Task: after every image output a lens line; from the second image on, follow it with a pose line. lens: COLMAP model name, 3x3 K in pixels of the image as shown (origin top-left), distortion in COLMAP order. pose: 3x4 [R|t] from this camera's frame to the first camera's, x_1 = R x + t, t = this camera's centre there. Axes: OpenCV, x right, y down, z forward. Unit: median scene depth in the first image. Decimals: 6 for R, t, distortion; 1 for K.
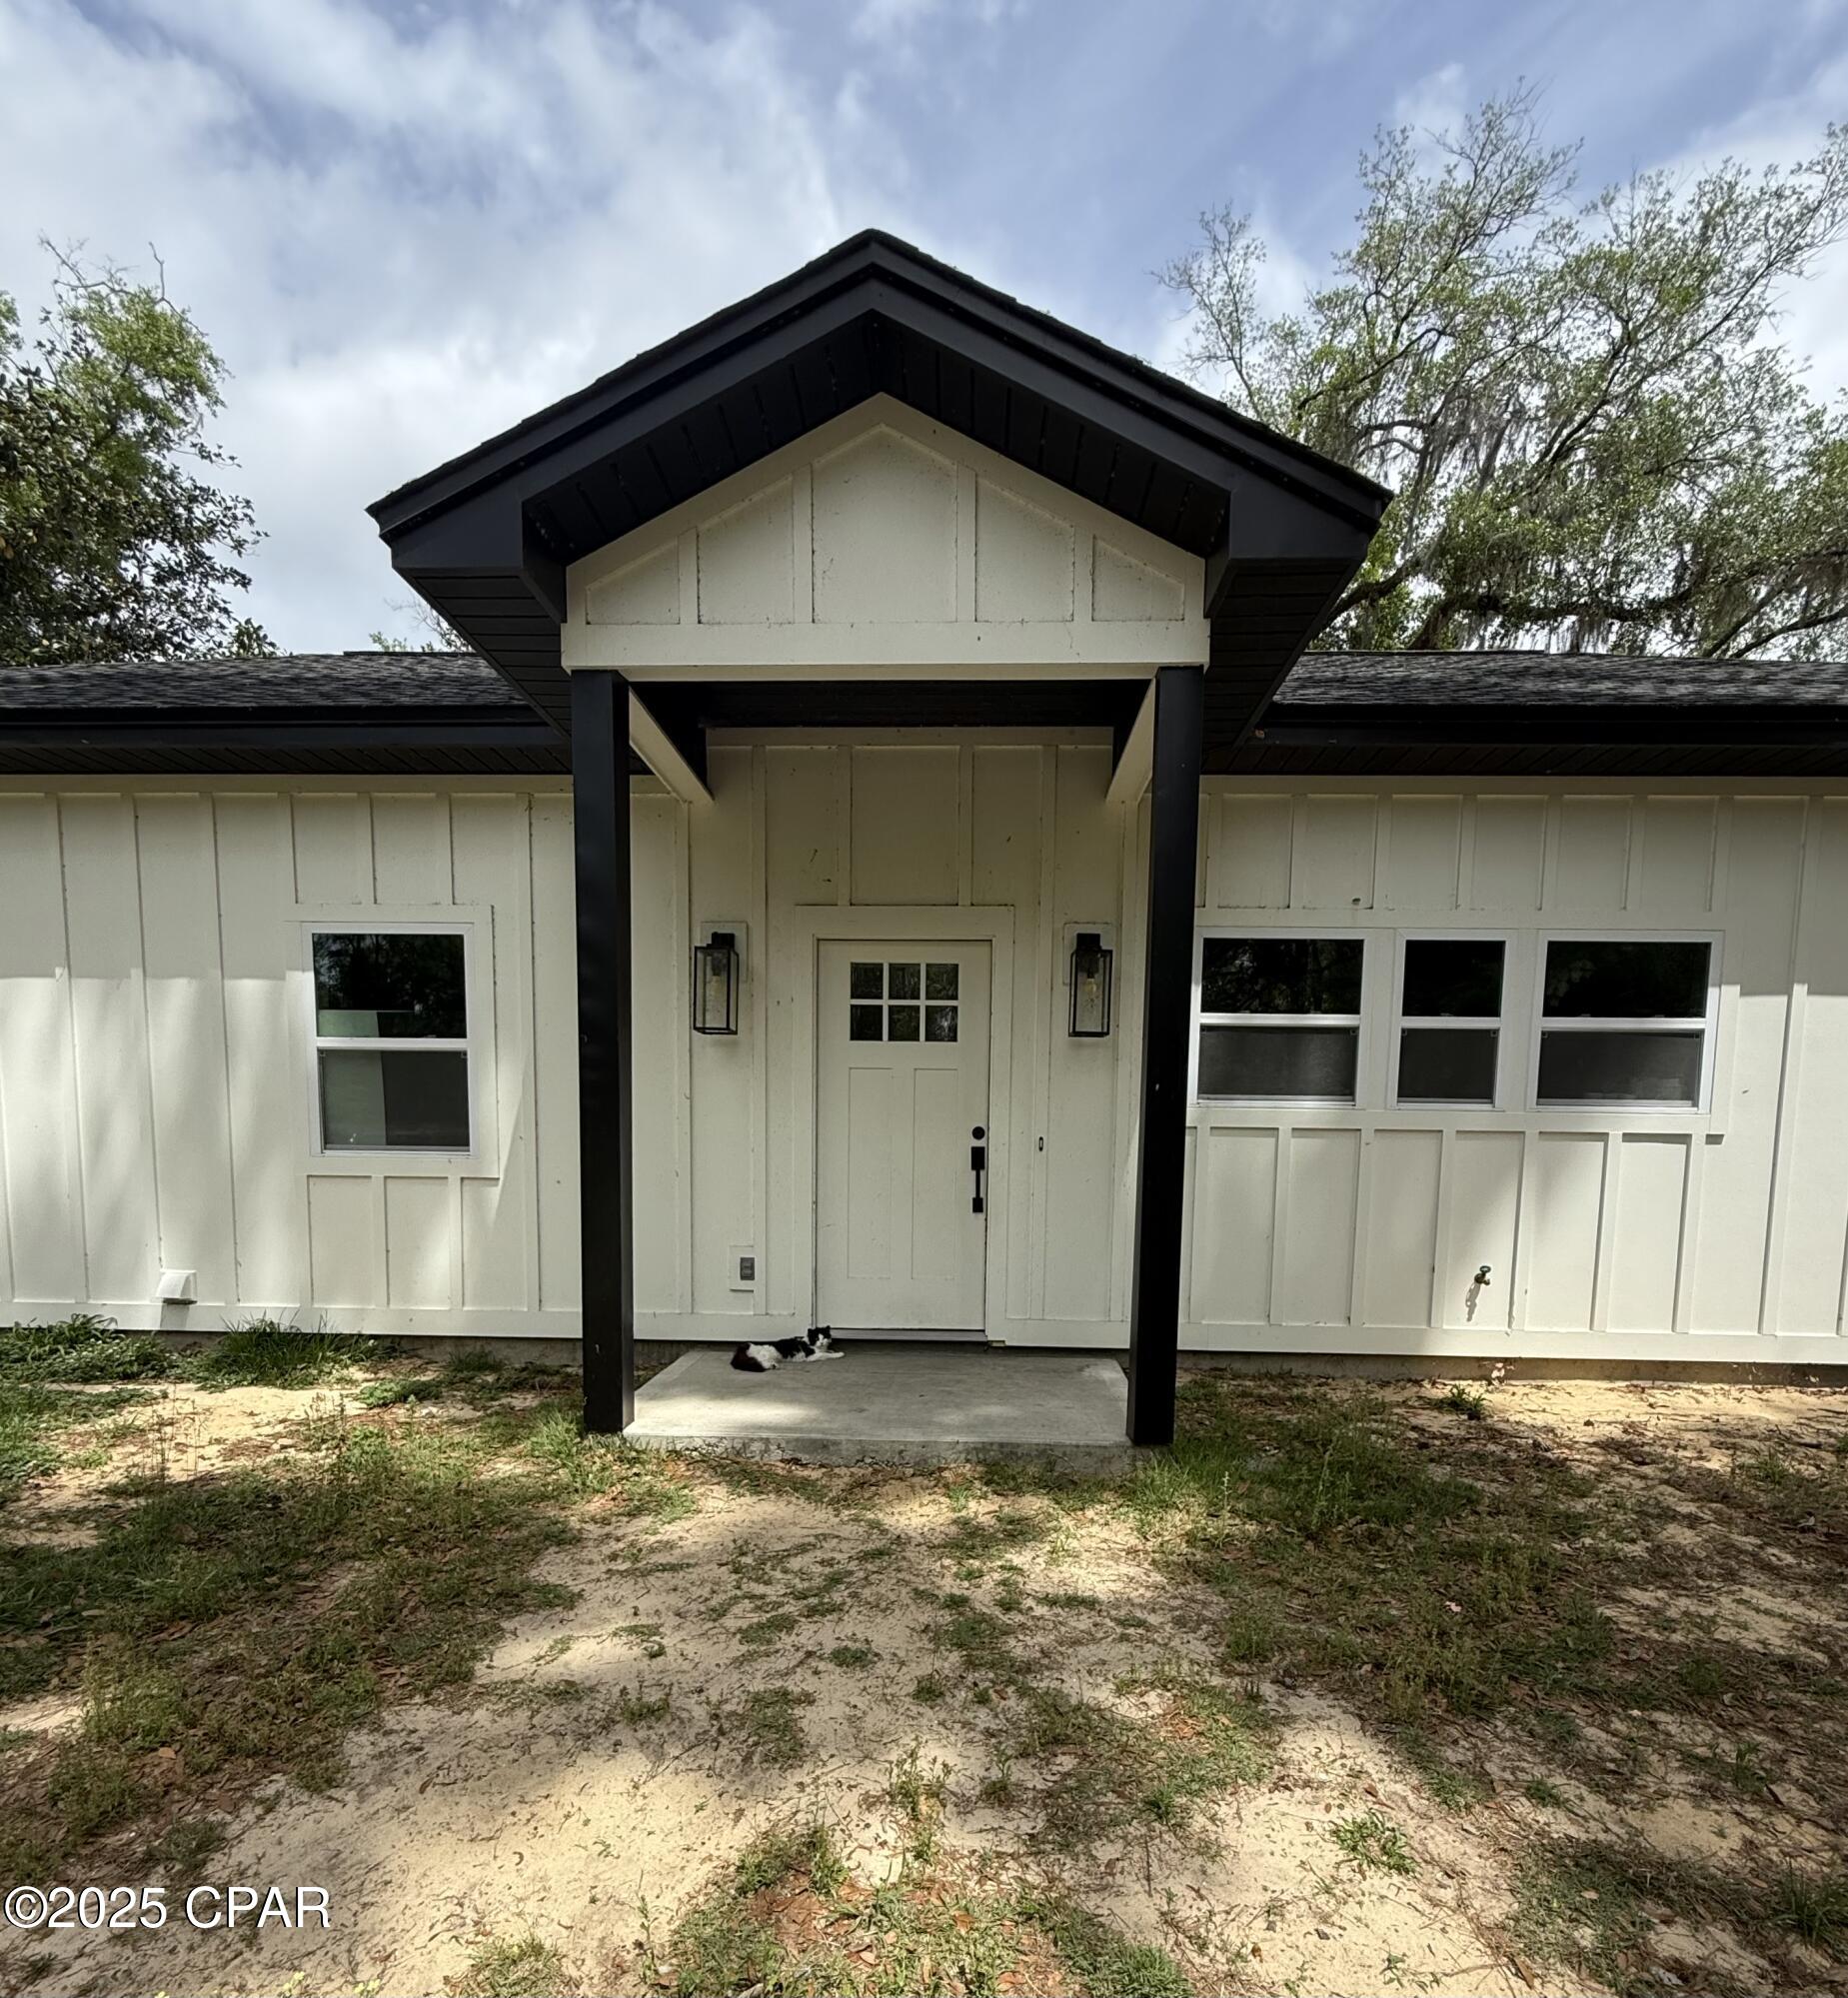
lens RADIAL K [[962.5, 0, 887.3], [0, 962.5, 1171.4], [0, 0, 1]] dist [0.004636, 0.002218]
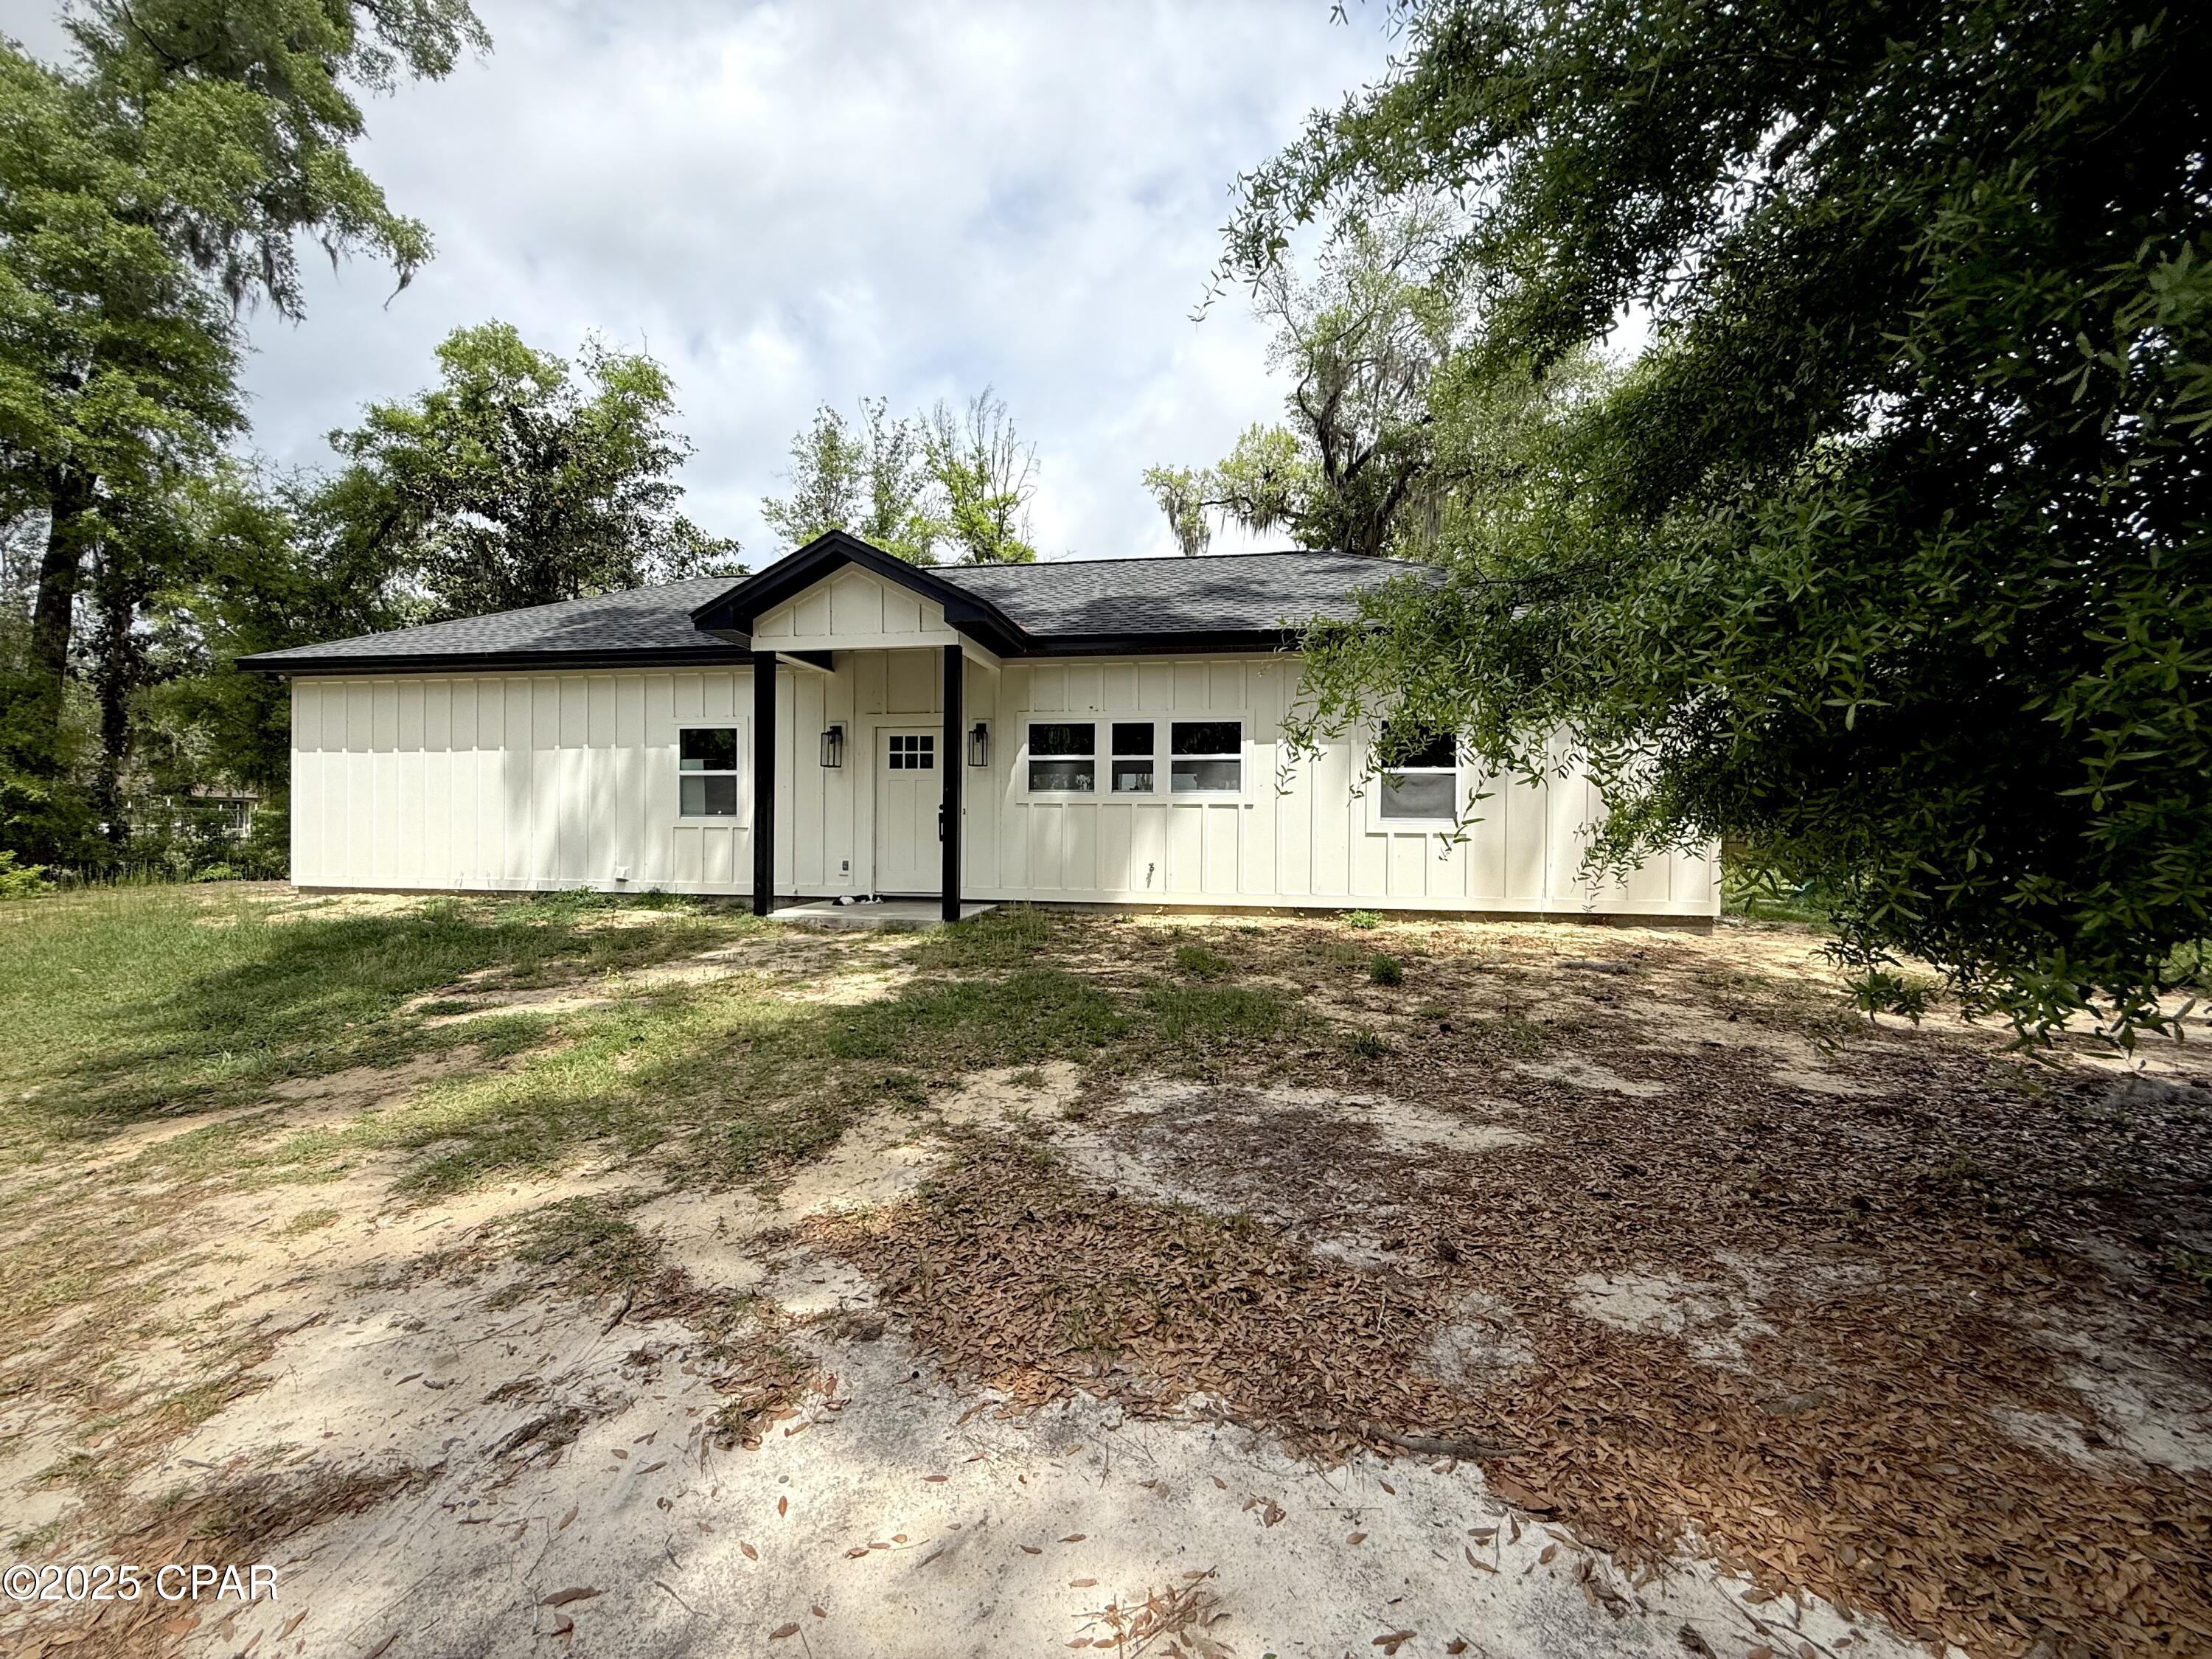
lens RADIAL K [[886.4, 0, 1105.2], [0, 886.4, 816.1], [0, 0, 1]] dist [0.001069, 0.000047]
pose [[0.991495, -0.007135, -0.129945, 0.791278], [-0.005907, 0.995000, -0.099701, 0.199430], [0.130007, 0.099621, 0.986496, -1.096903]]
